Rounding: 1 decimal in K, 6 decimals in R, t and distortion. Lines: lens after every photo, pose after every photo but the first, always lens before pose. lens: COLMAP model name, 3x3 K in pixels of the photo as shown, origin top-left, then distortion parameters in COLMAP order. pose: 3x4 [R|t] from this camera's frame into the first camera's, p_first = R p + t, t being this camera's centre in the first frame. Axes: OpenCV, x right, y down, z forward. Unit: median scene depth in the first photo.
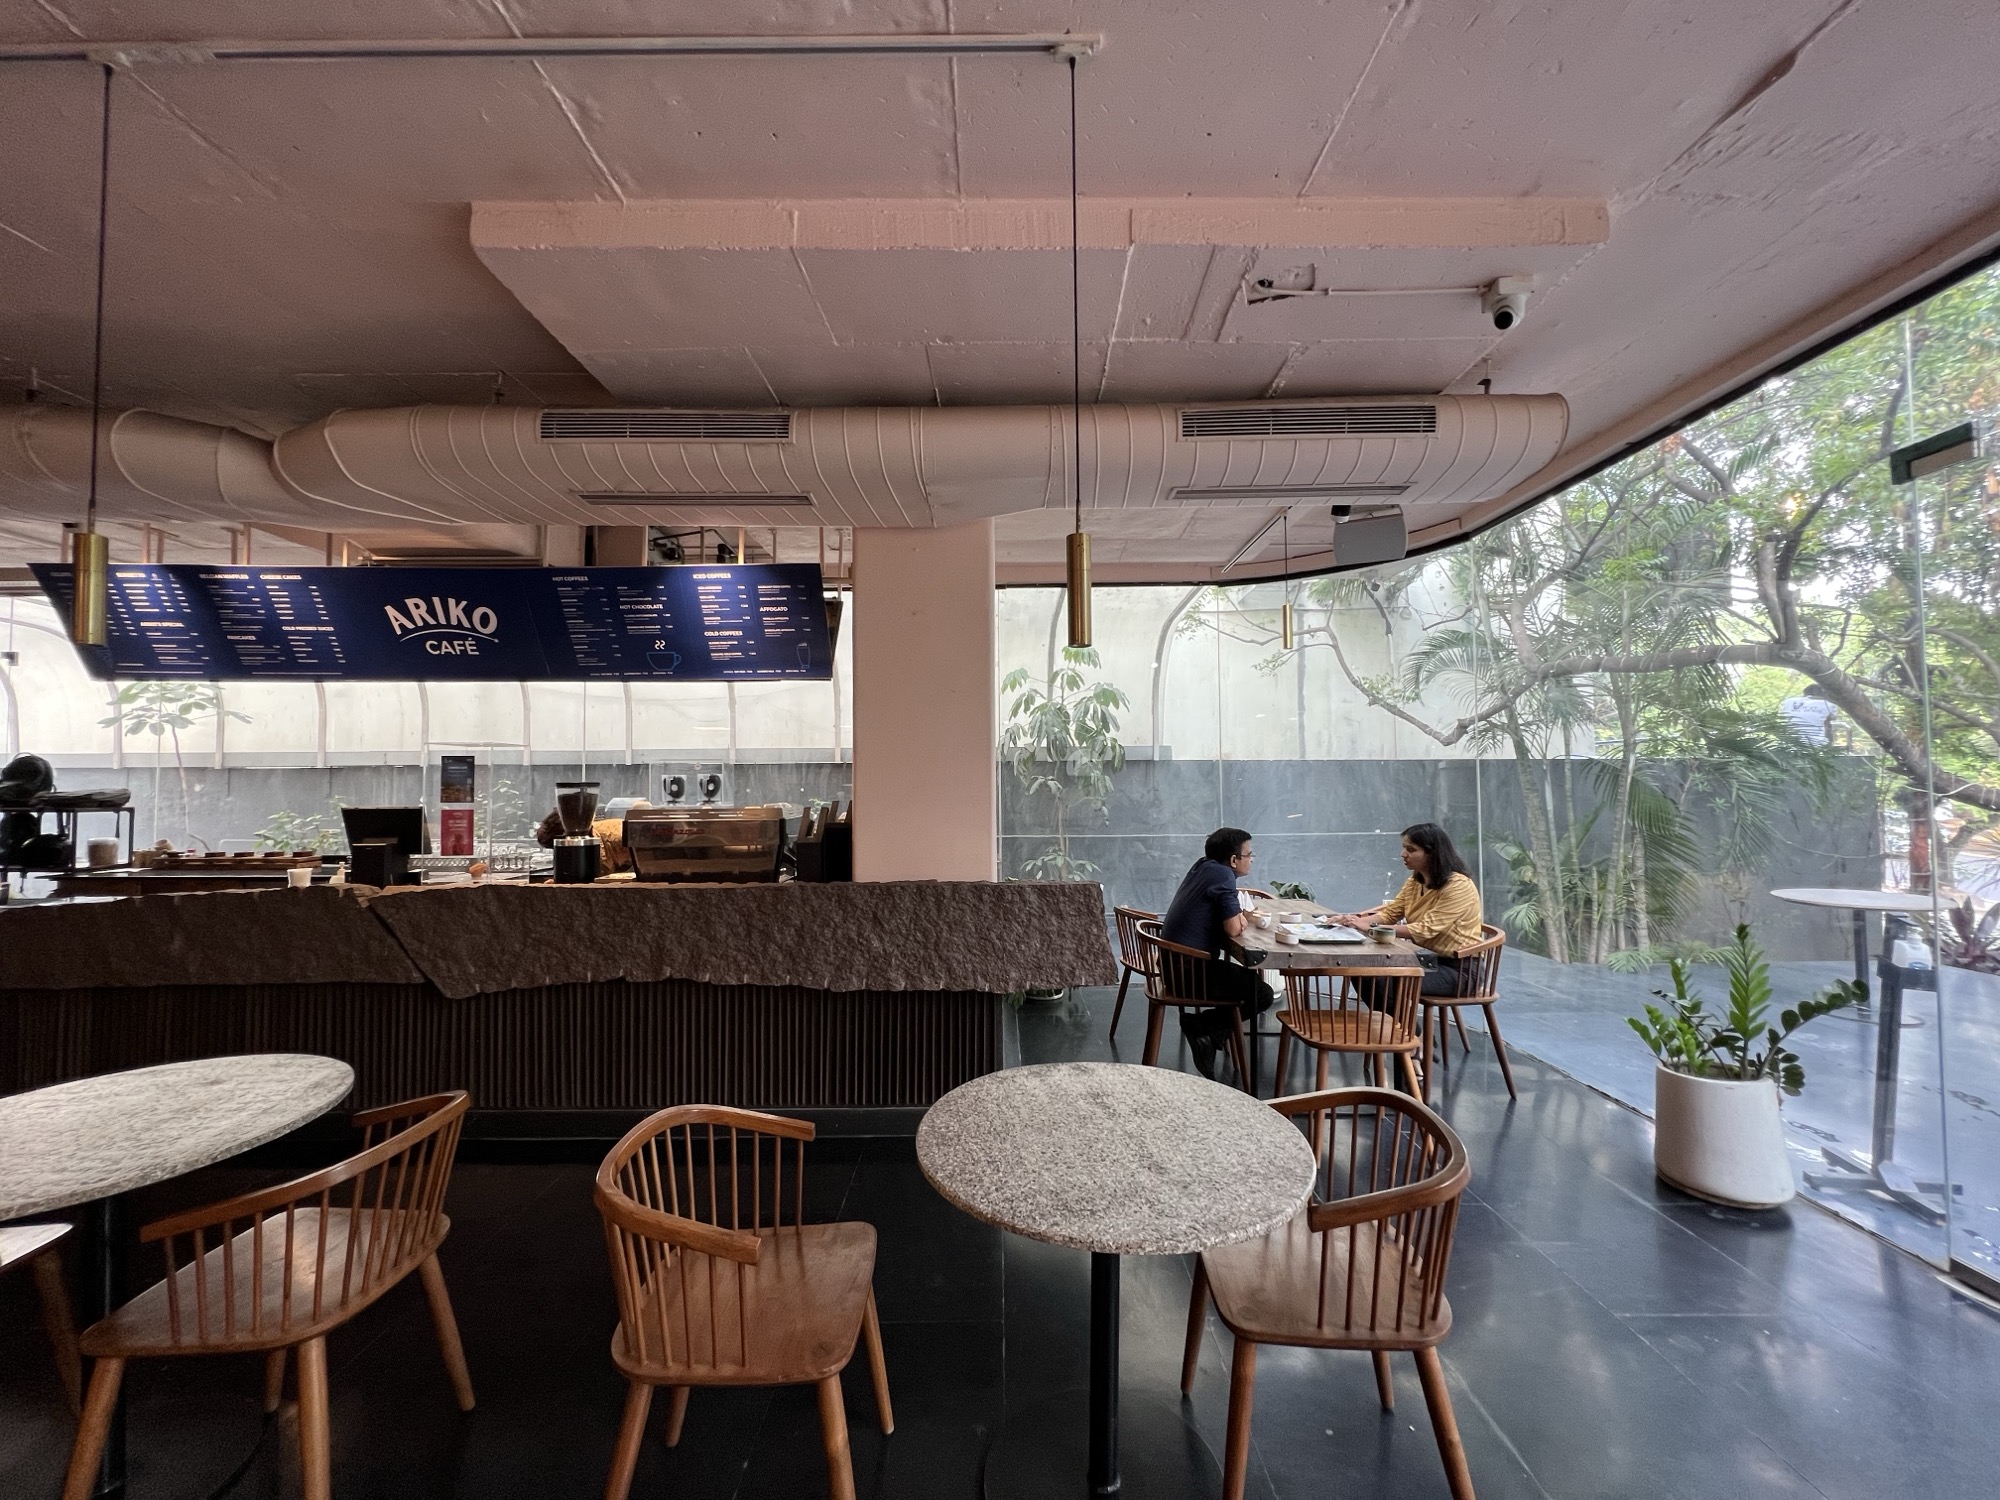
lens RADIAL K [[796.5, 0, 1000.0], [0, 796.5, 750.0], [0, 0, 1]] dist [0.000077, -0.000003]
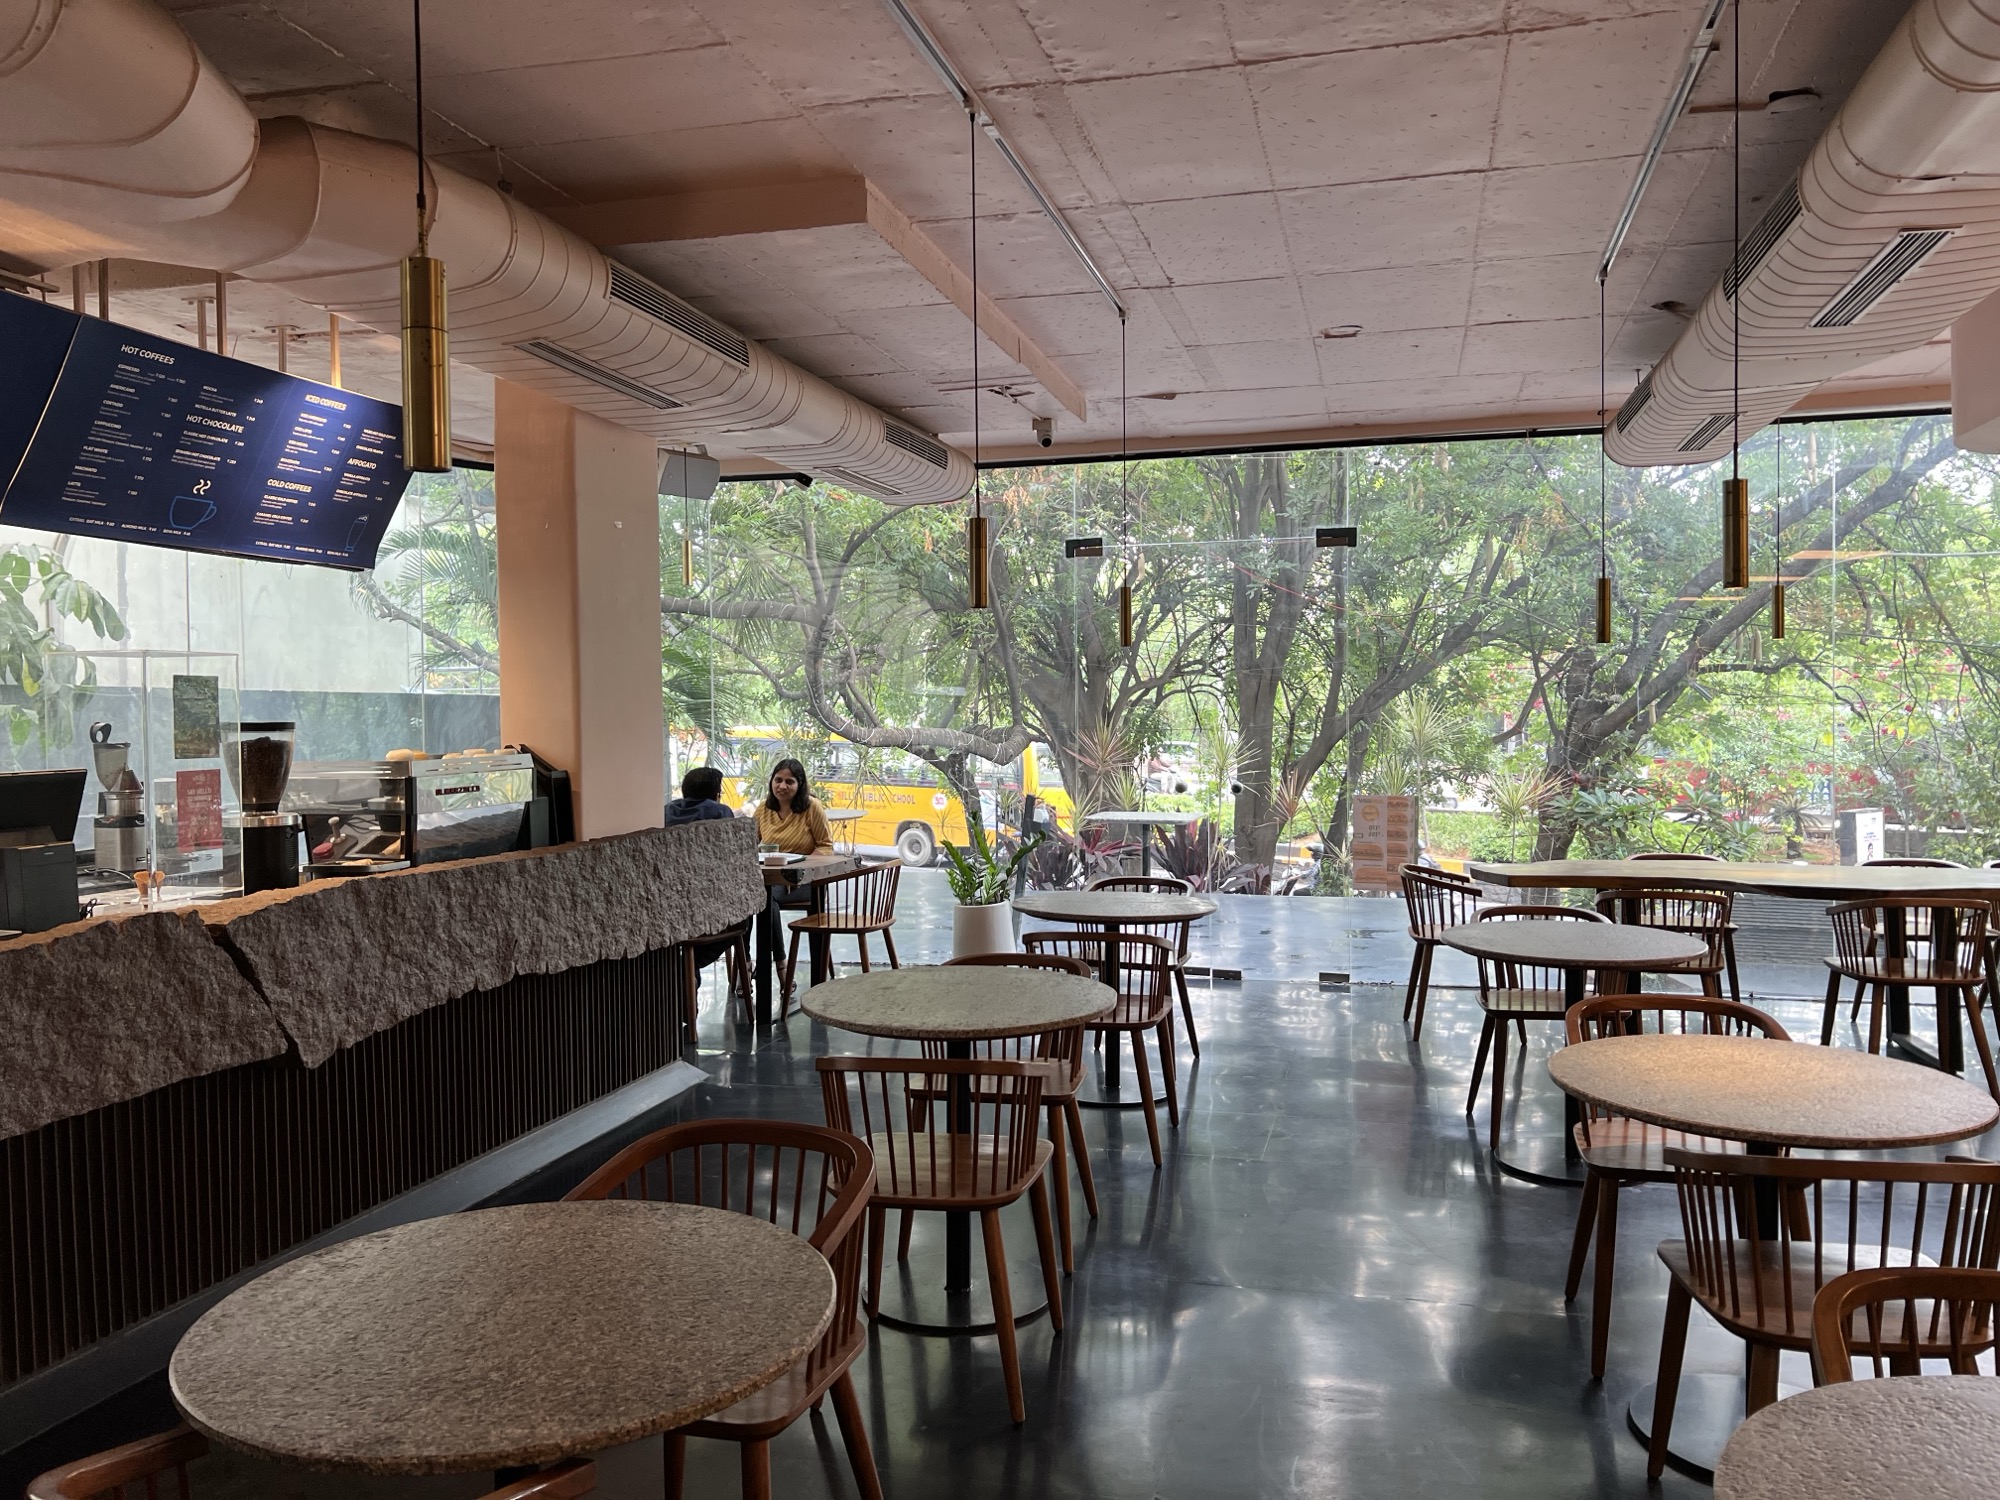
lens RADIAL K [[1522.3, 0, 1000.0], [0, 1522.3, 750.0], [0, 0, 1]] dist [0.000353, 0.000291]
pose [[0.248447, -0.019688, 0.968445, -1.611507], [-0.029849, 0.999163, 0.027969, 0.012911], [-0.968185, -0.035856, 0.247652, 0.181838]]
